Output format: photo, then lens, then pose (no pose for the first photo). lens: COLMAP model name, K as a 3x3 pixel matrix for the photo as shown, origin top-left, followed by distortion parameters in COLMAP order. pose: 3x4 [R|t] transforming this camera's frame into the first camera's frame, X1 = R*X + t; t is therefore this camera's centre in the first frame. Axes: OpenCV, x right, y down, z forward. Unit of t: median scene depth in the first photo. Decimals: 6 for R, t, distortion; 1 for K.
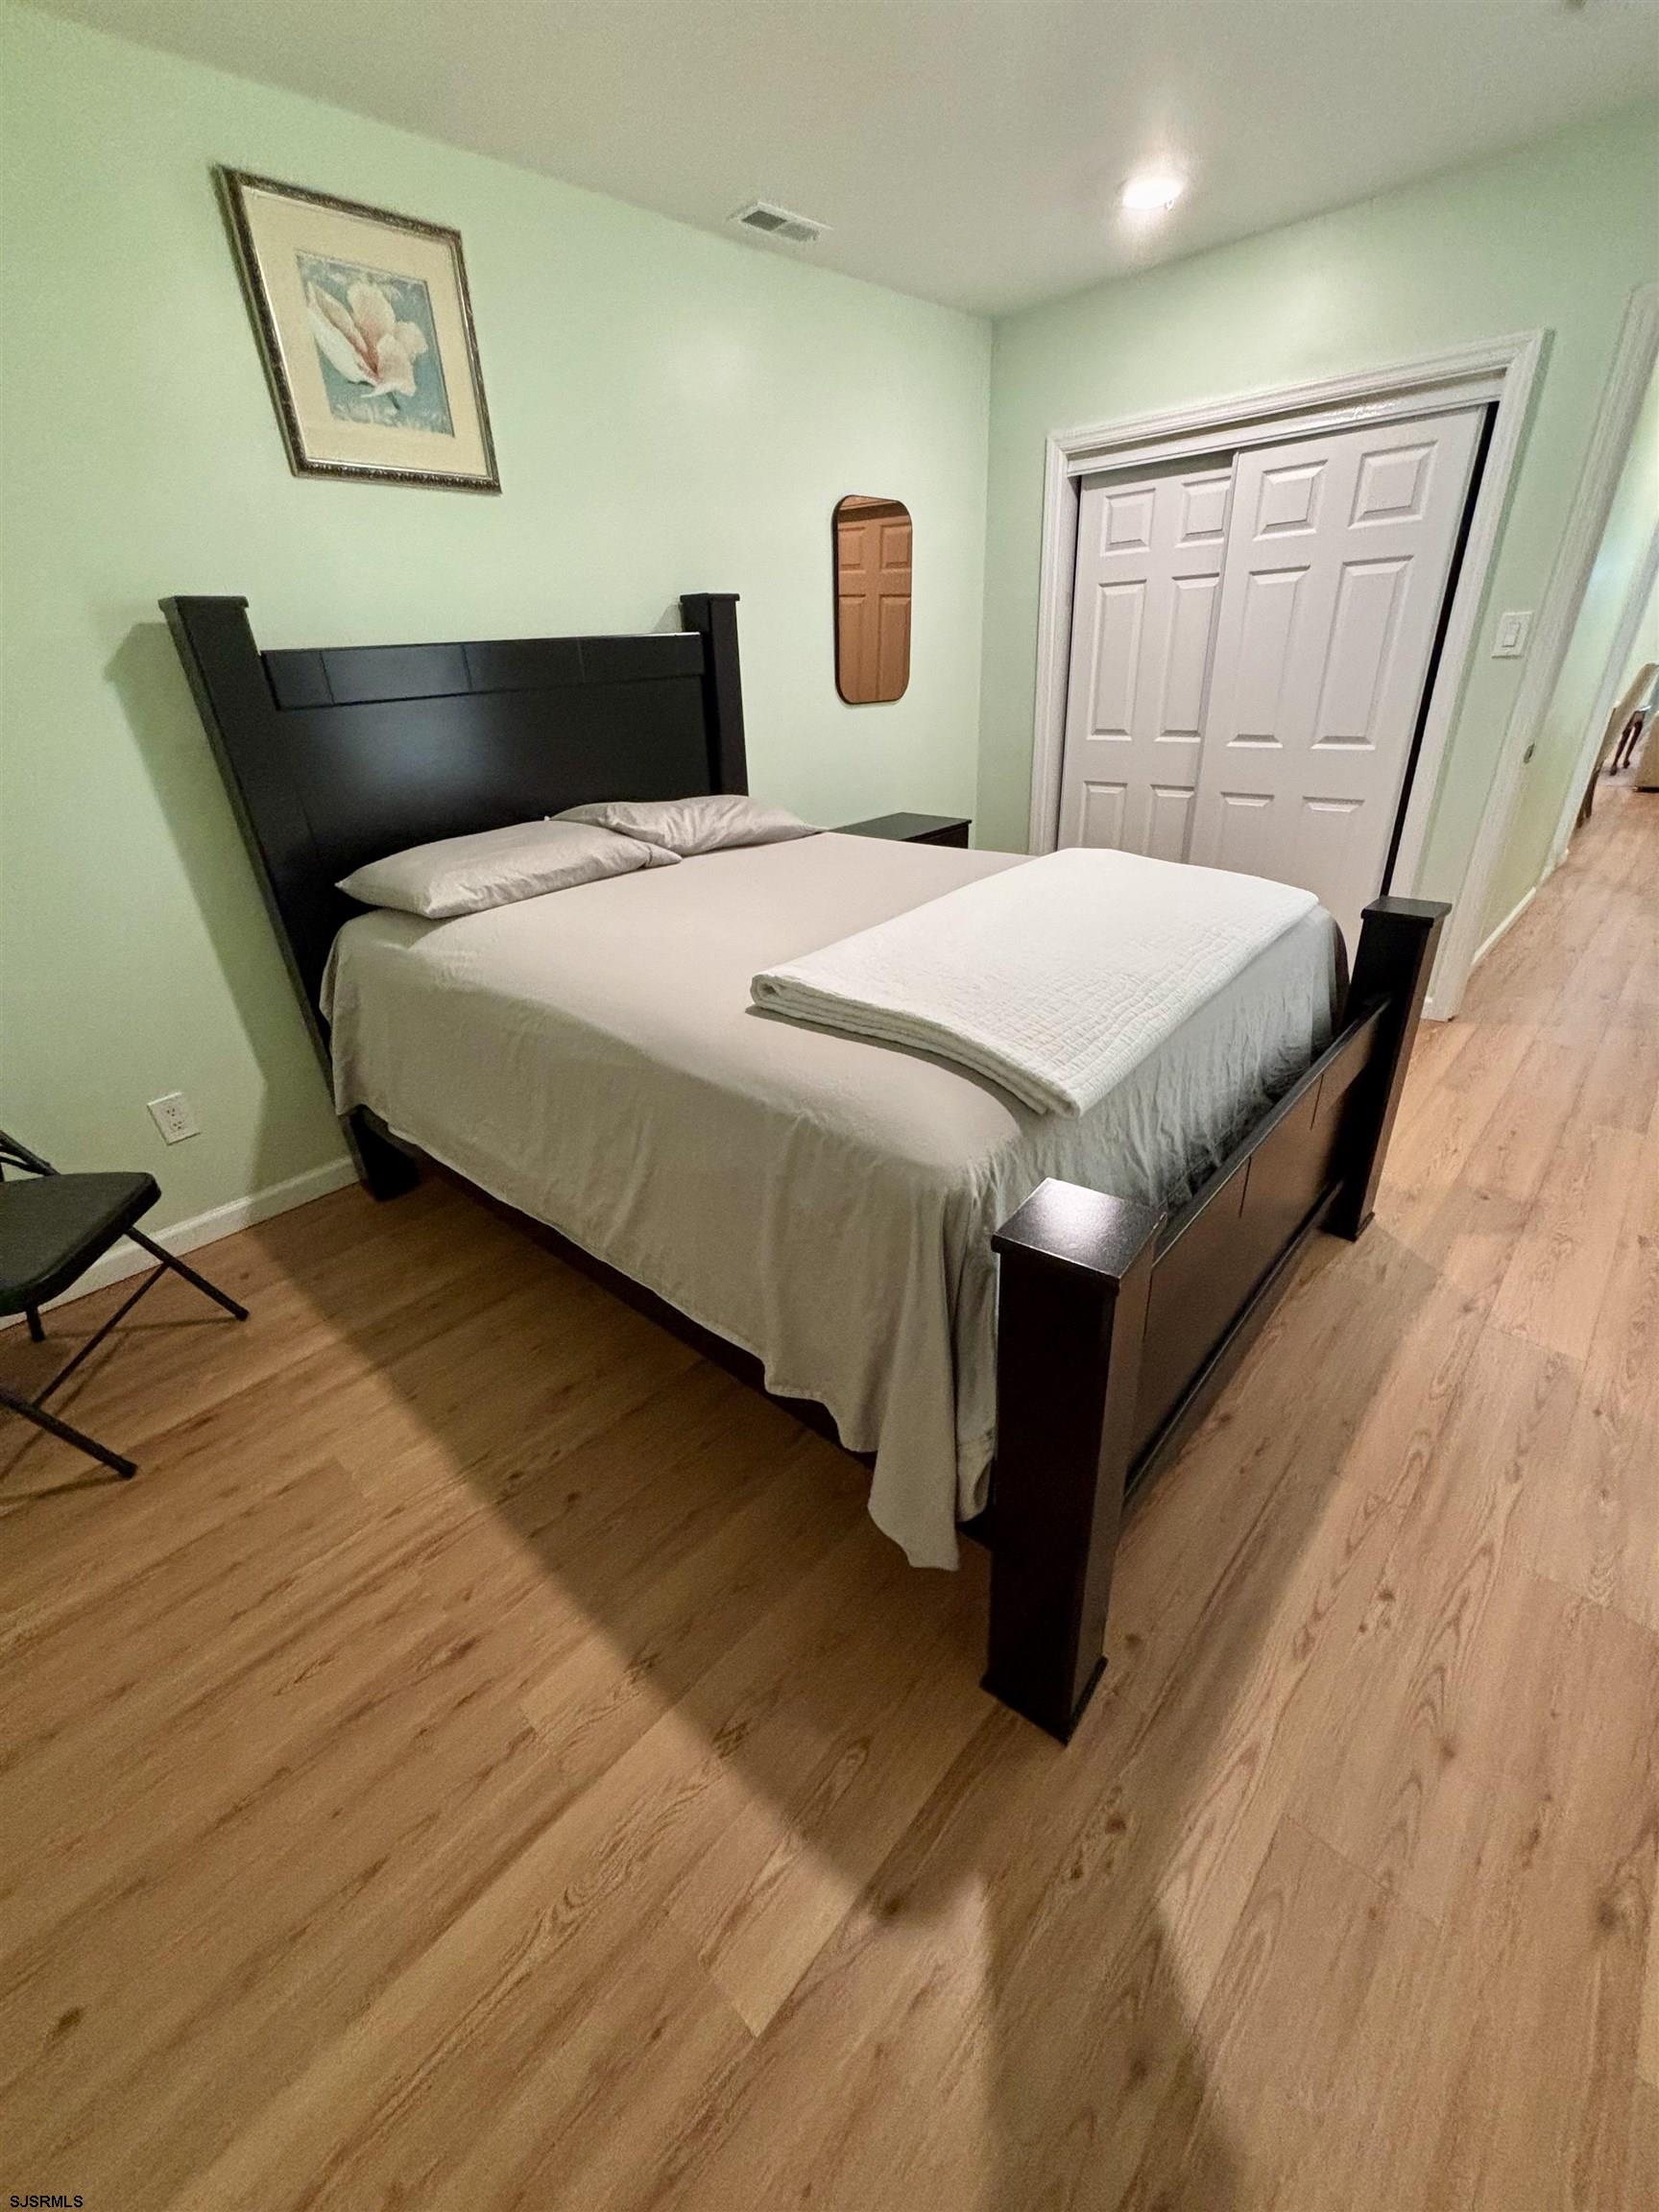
lens RADIAL K [[879.3, 0, 829.5], [0, 879.3, 1106.0], [0, 0, 1]] dist [0.000258, -0.000198]
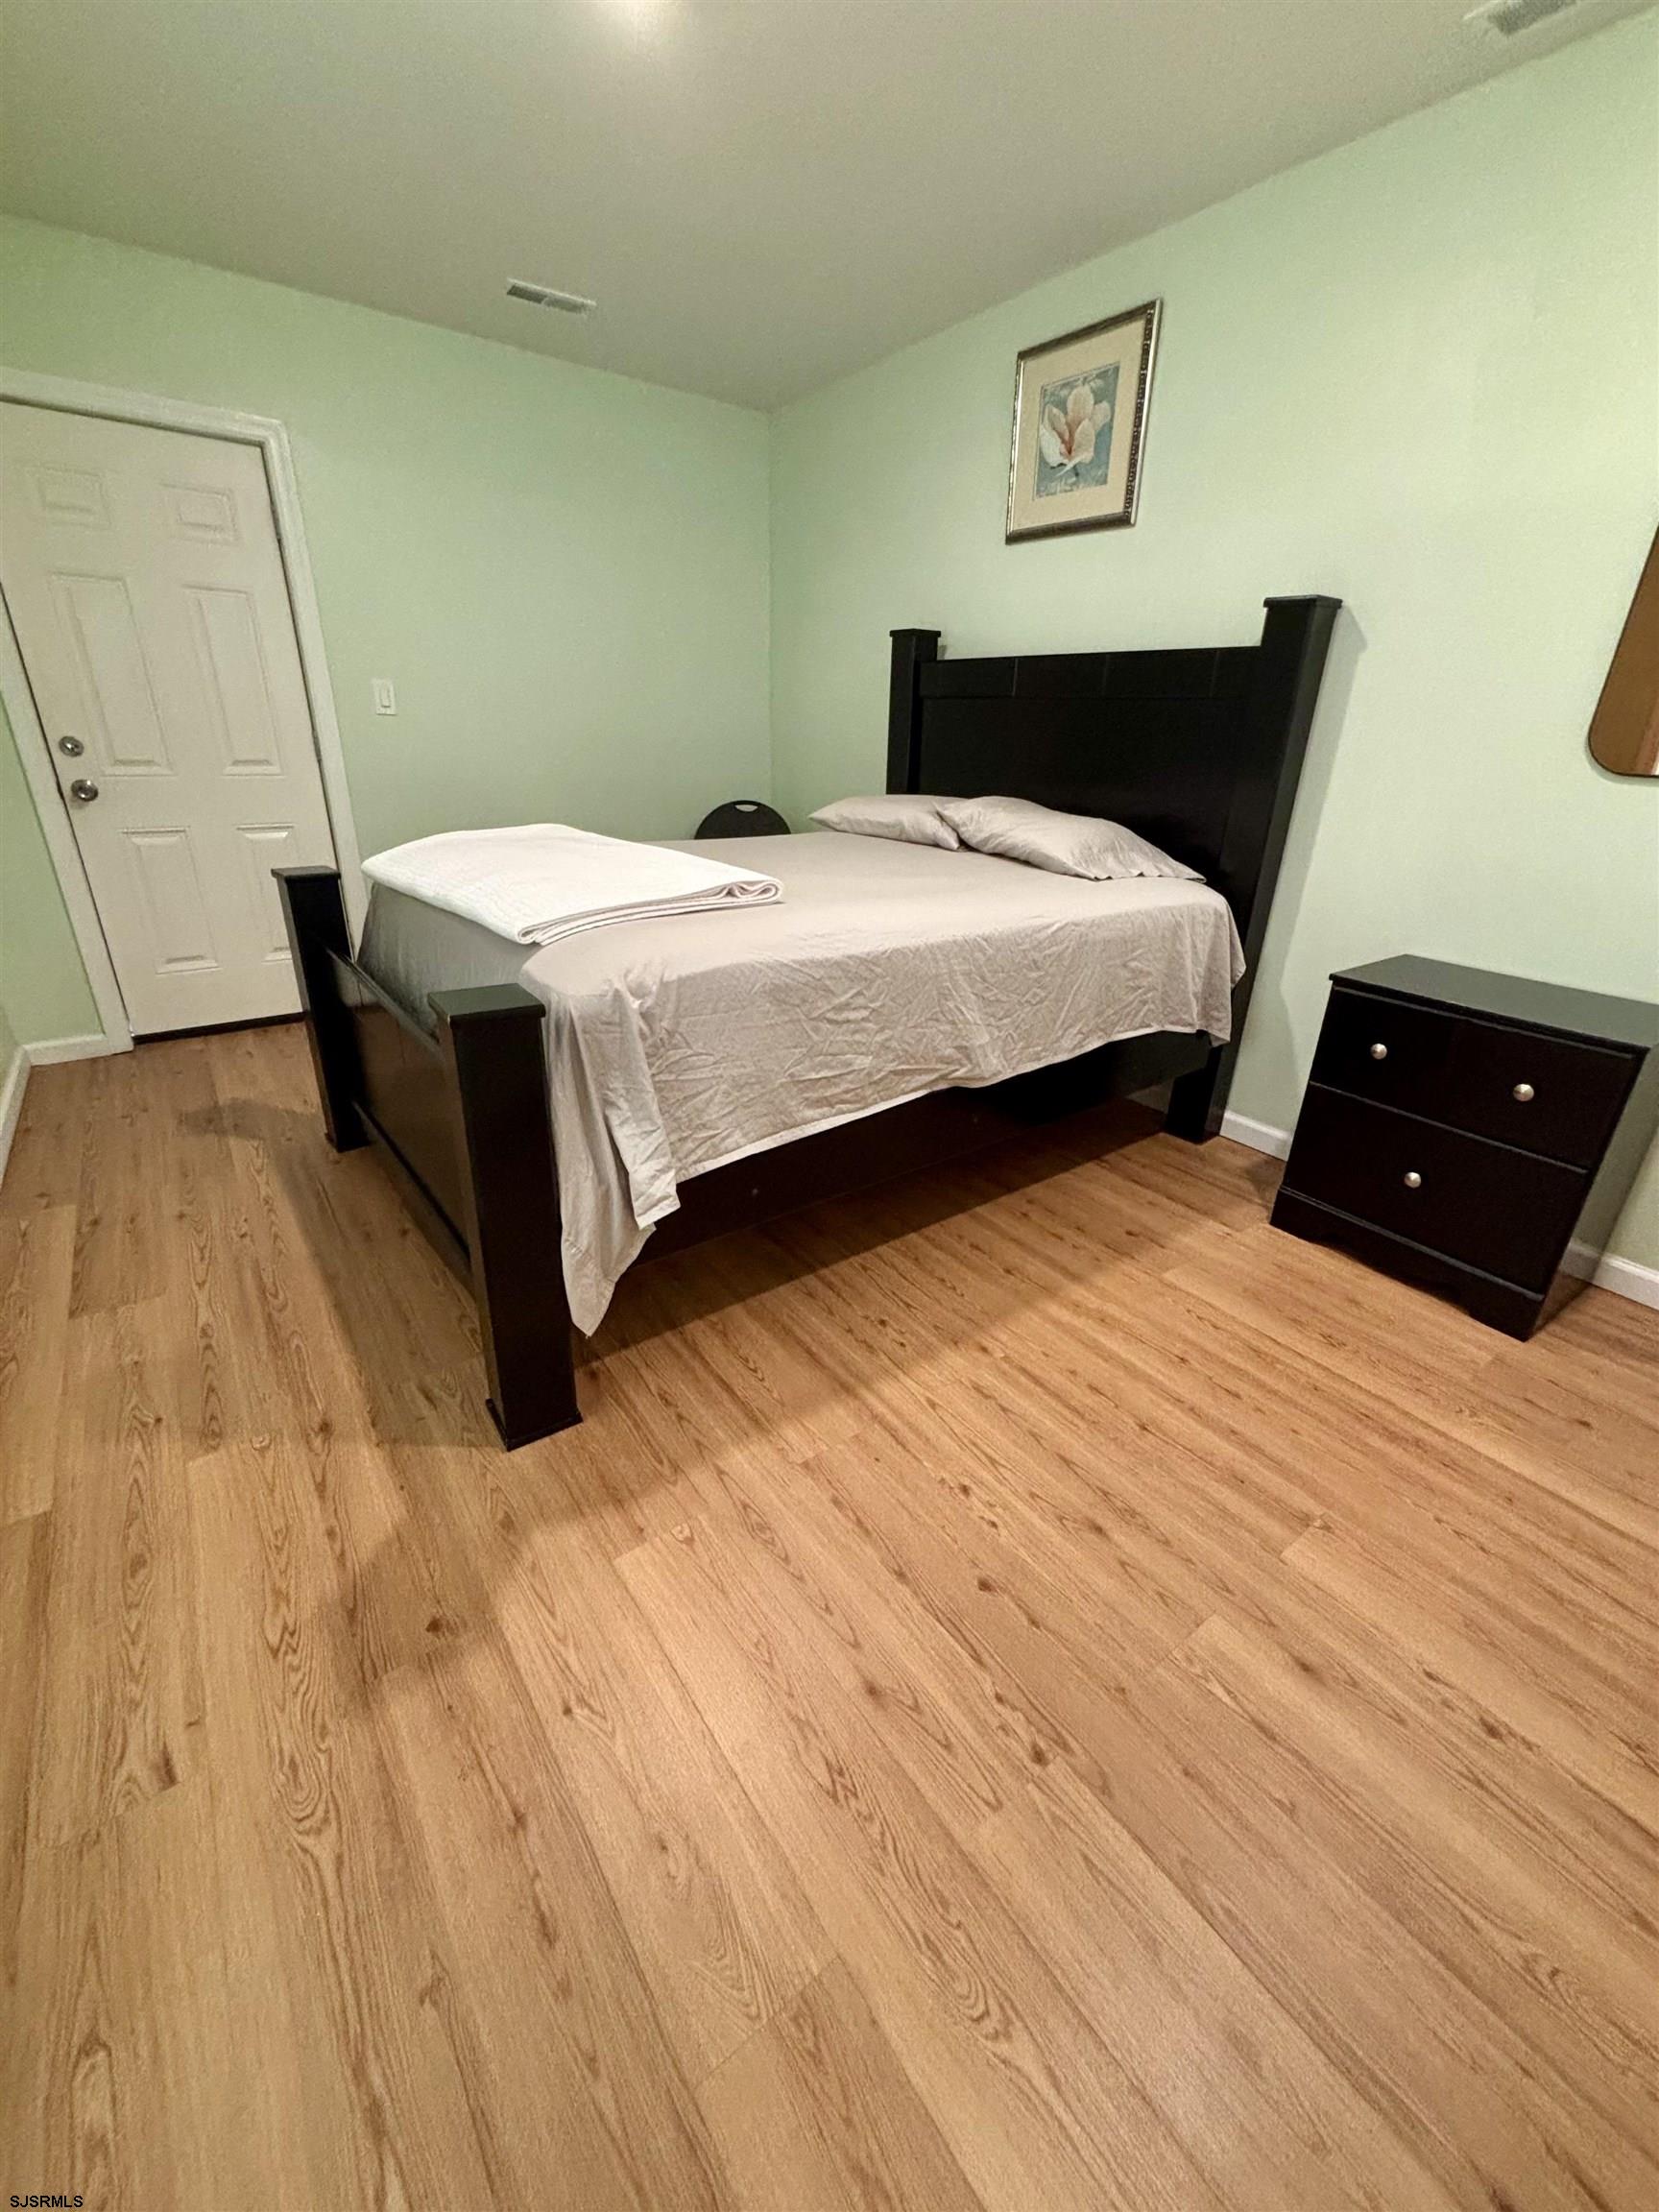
lens RADIAL K [[893.2, 0, 829.5], [0, 893.2, 1106.0], [0, 0, 1]] dist [-0.001583, -0.000393]
pose [[-0.186213, 0.427249, -0.884750, 1.187535], [-0.466349, 0.754162, 0.462340, -0.576698], [0.864779, 0.498696, 0.058813, 1.148944]]
